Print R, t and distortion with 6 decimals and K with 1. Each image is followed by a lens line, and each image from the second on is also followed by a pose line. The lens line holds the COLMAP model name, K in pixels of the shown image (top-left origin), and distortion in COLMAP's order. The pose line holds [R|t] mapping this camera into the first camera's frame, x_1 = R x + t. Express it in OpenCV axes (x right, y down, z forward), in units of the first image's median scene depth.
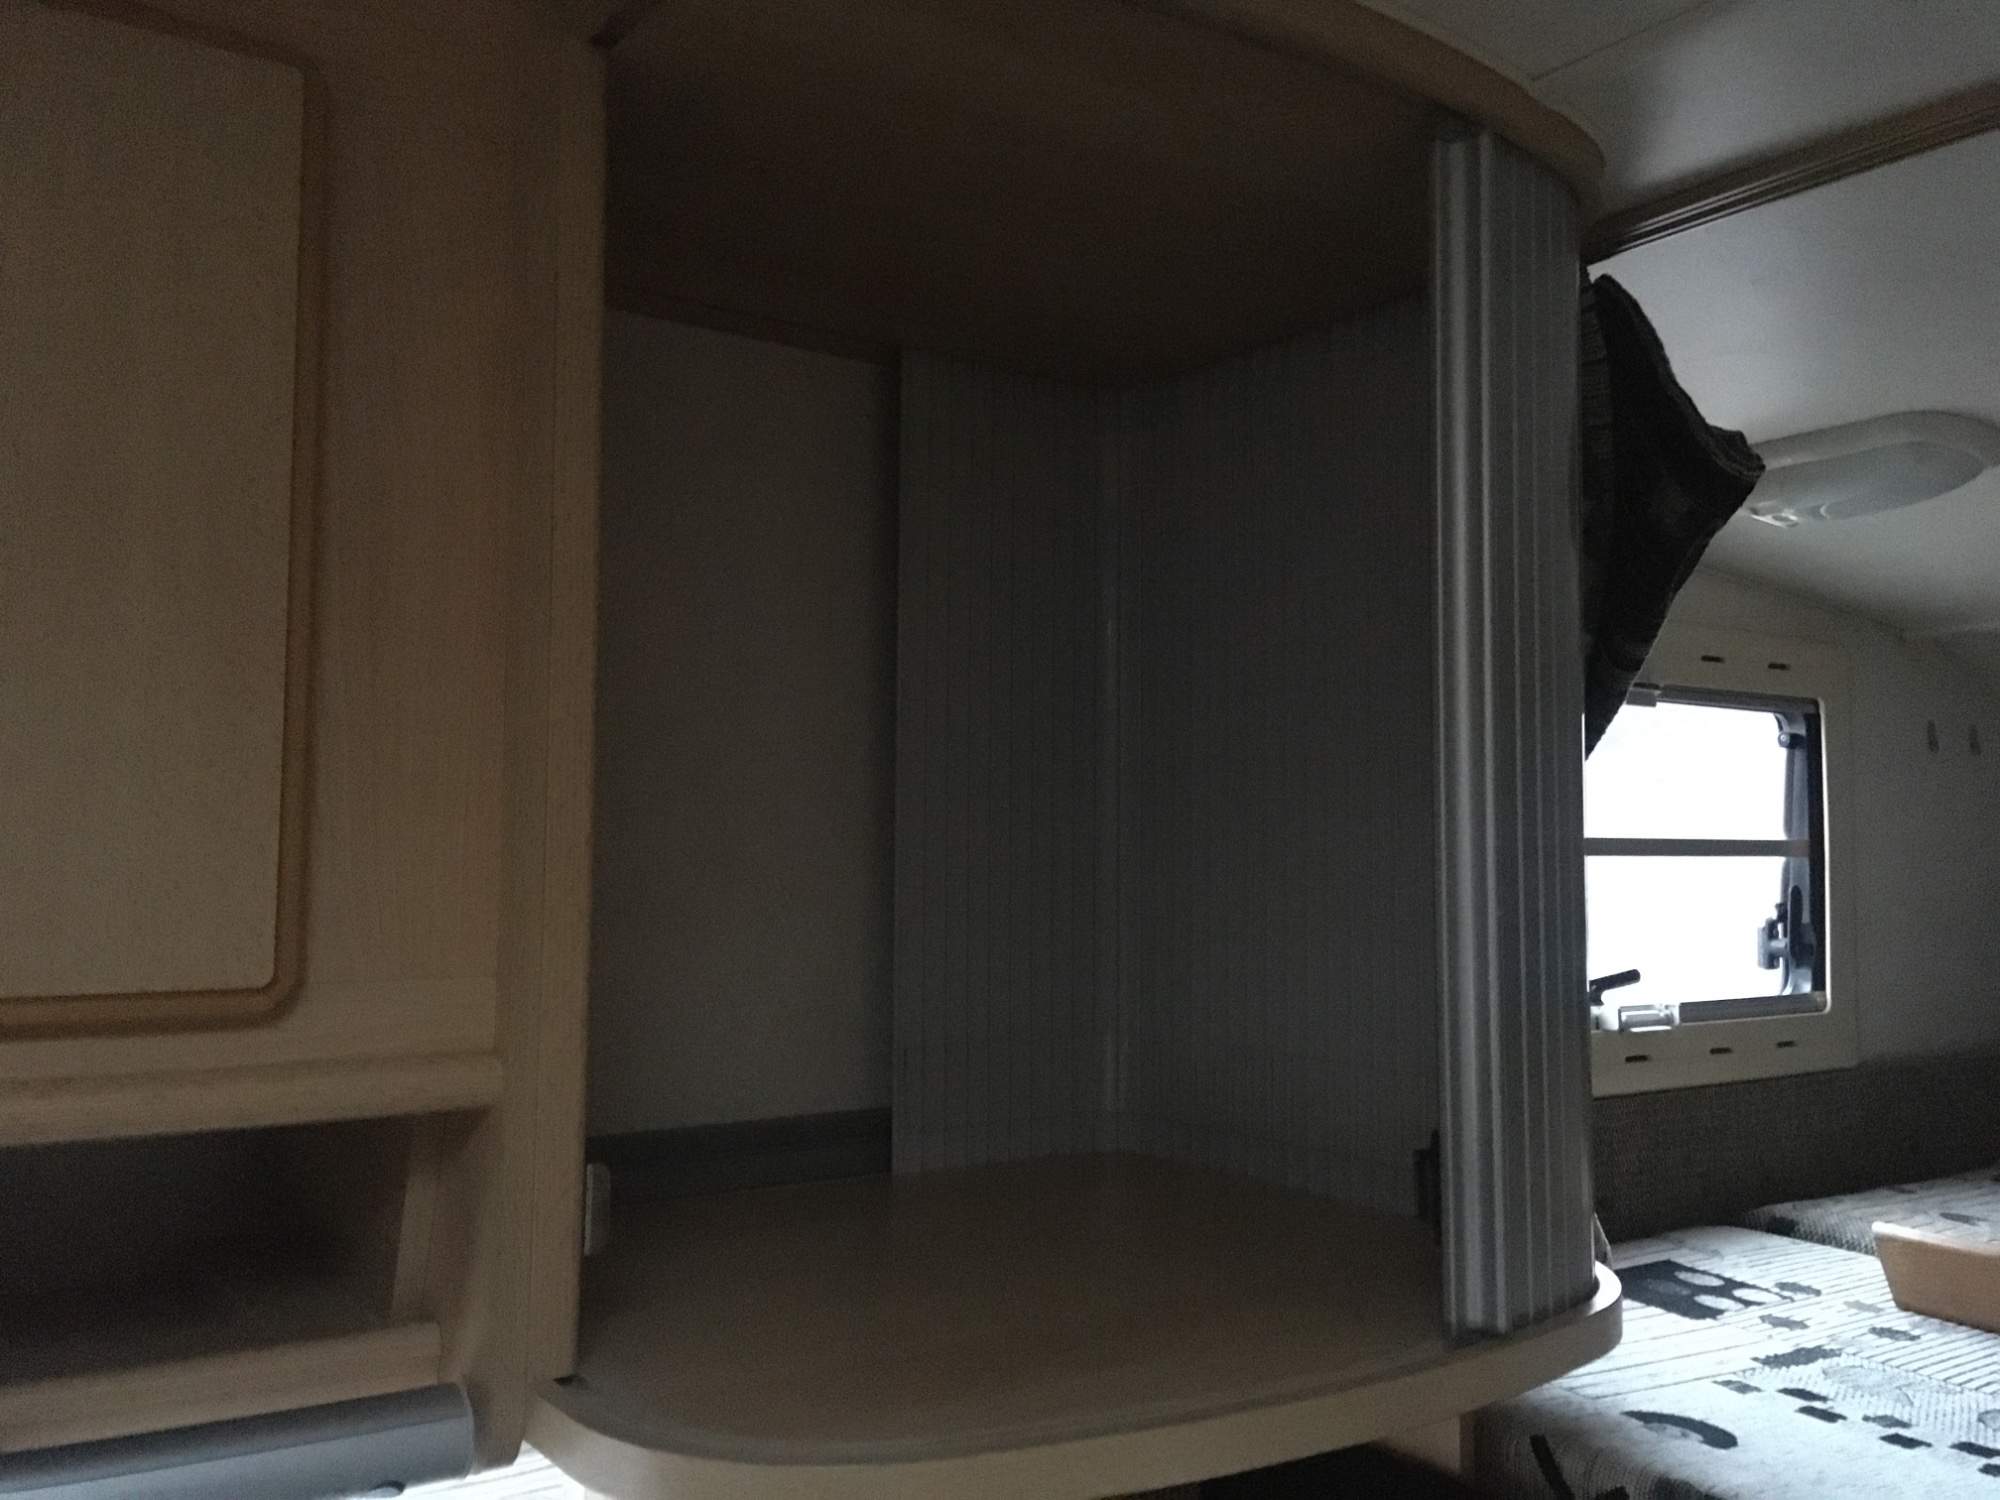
lens RADIAL K [[1702.0, 0, 994.1], [0, 1702.0, 744.5], [0, 0, 1]] dist [0.003842, -0.006410]
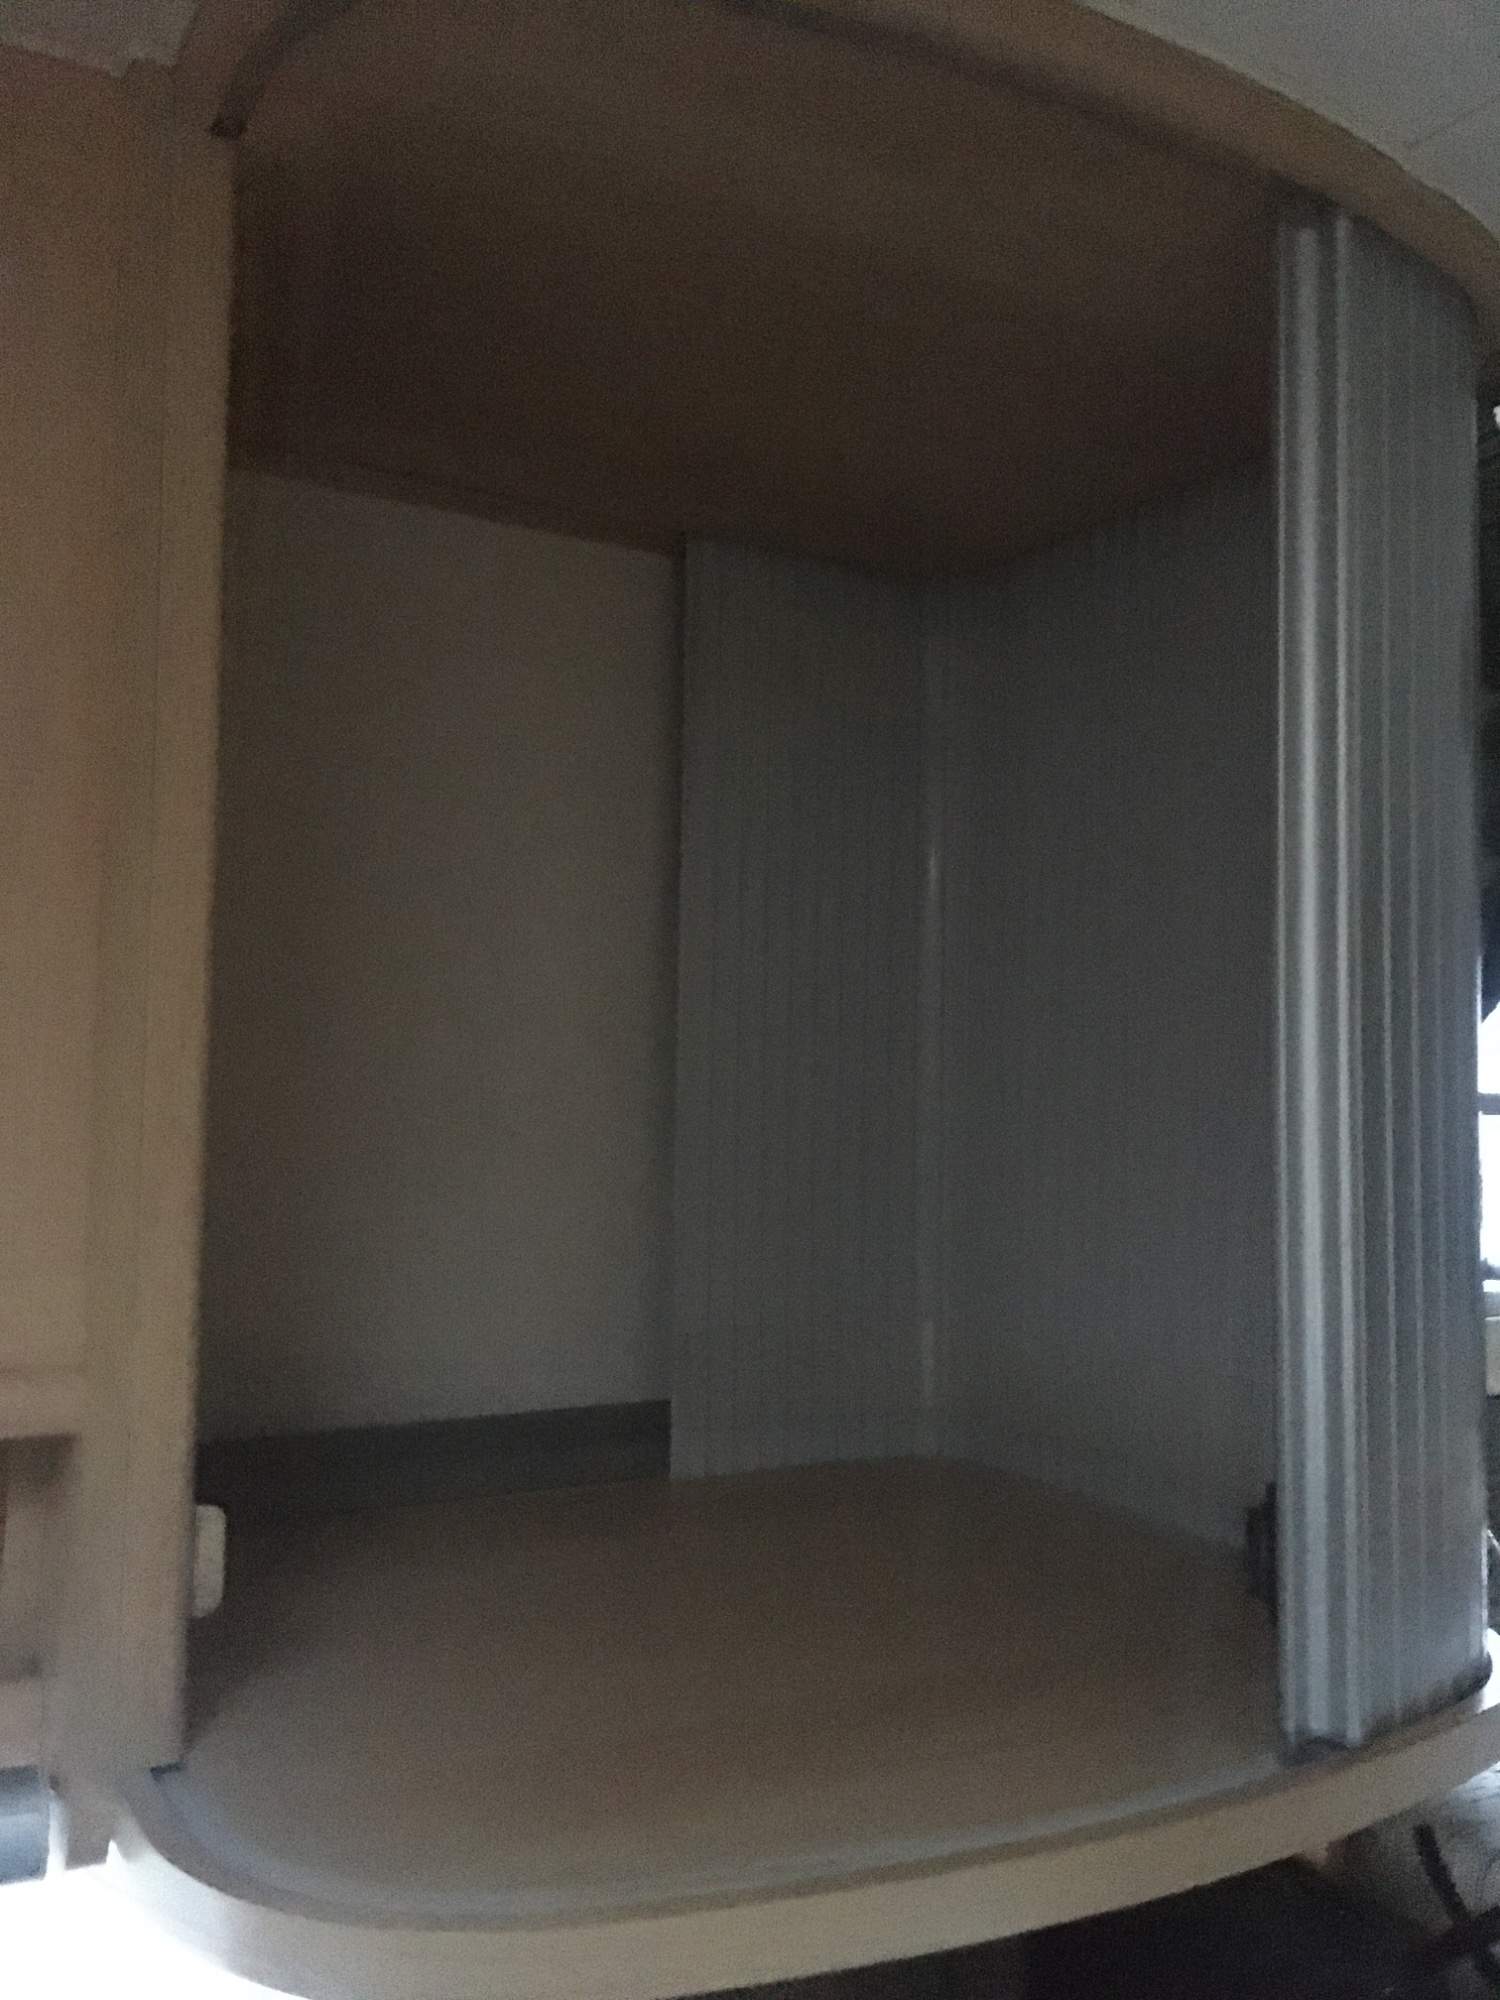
lens RADIAL K [[1702.0, 0, 750.5], [0, 1702.0, 983.0], [0, 0, 1]] dist [0.003842, -0.006410]
pose [[0.995913, 0.001387, -0.090307, 0.060844], [-0.001346, 0.999999, 0.000512, -0.001997], [0.090308, -0.000388, 0.995914, 0.131058]]
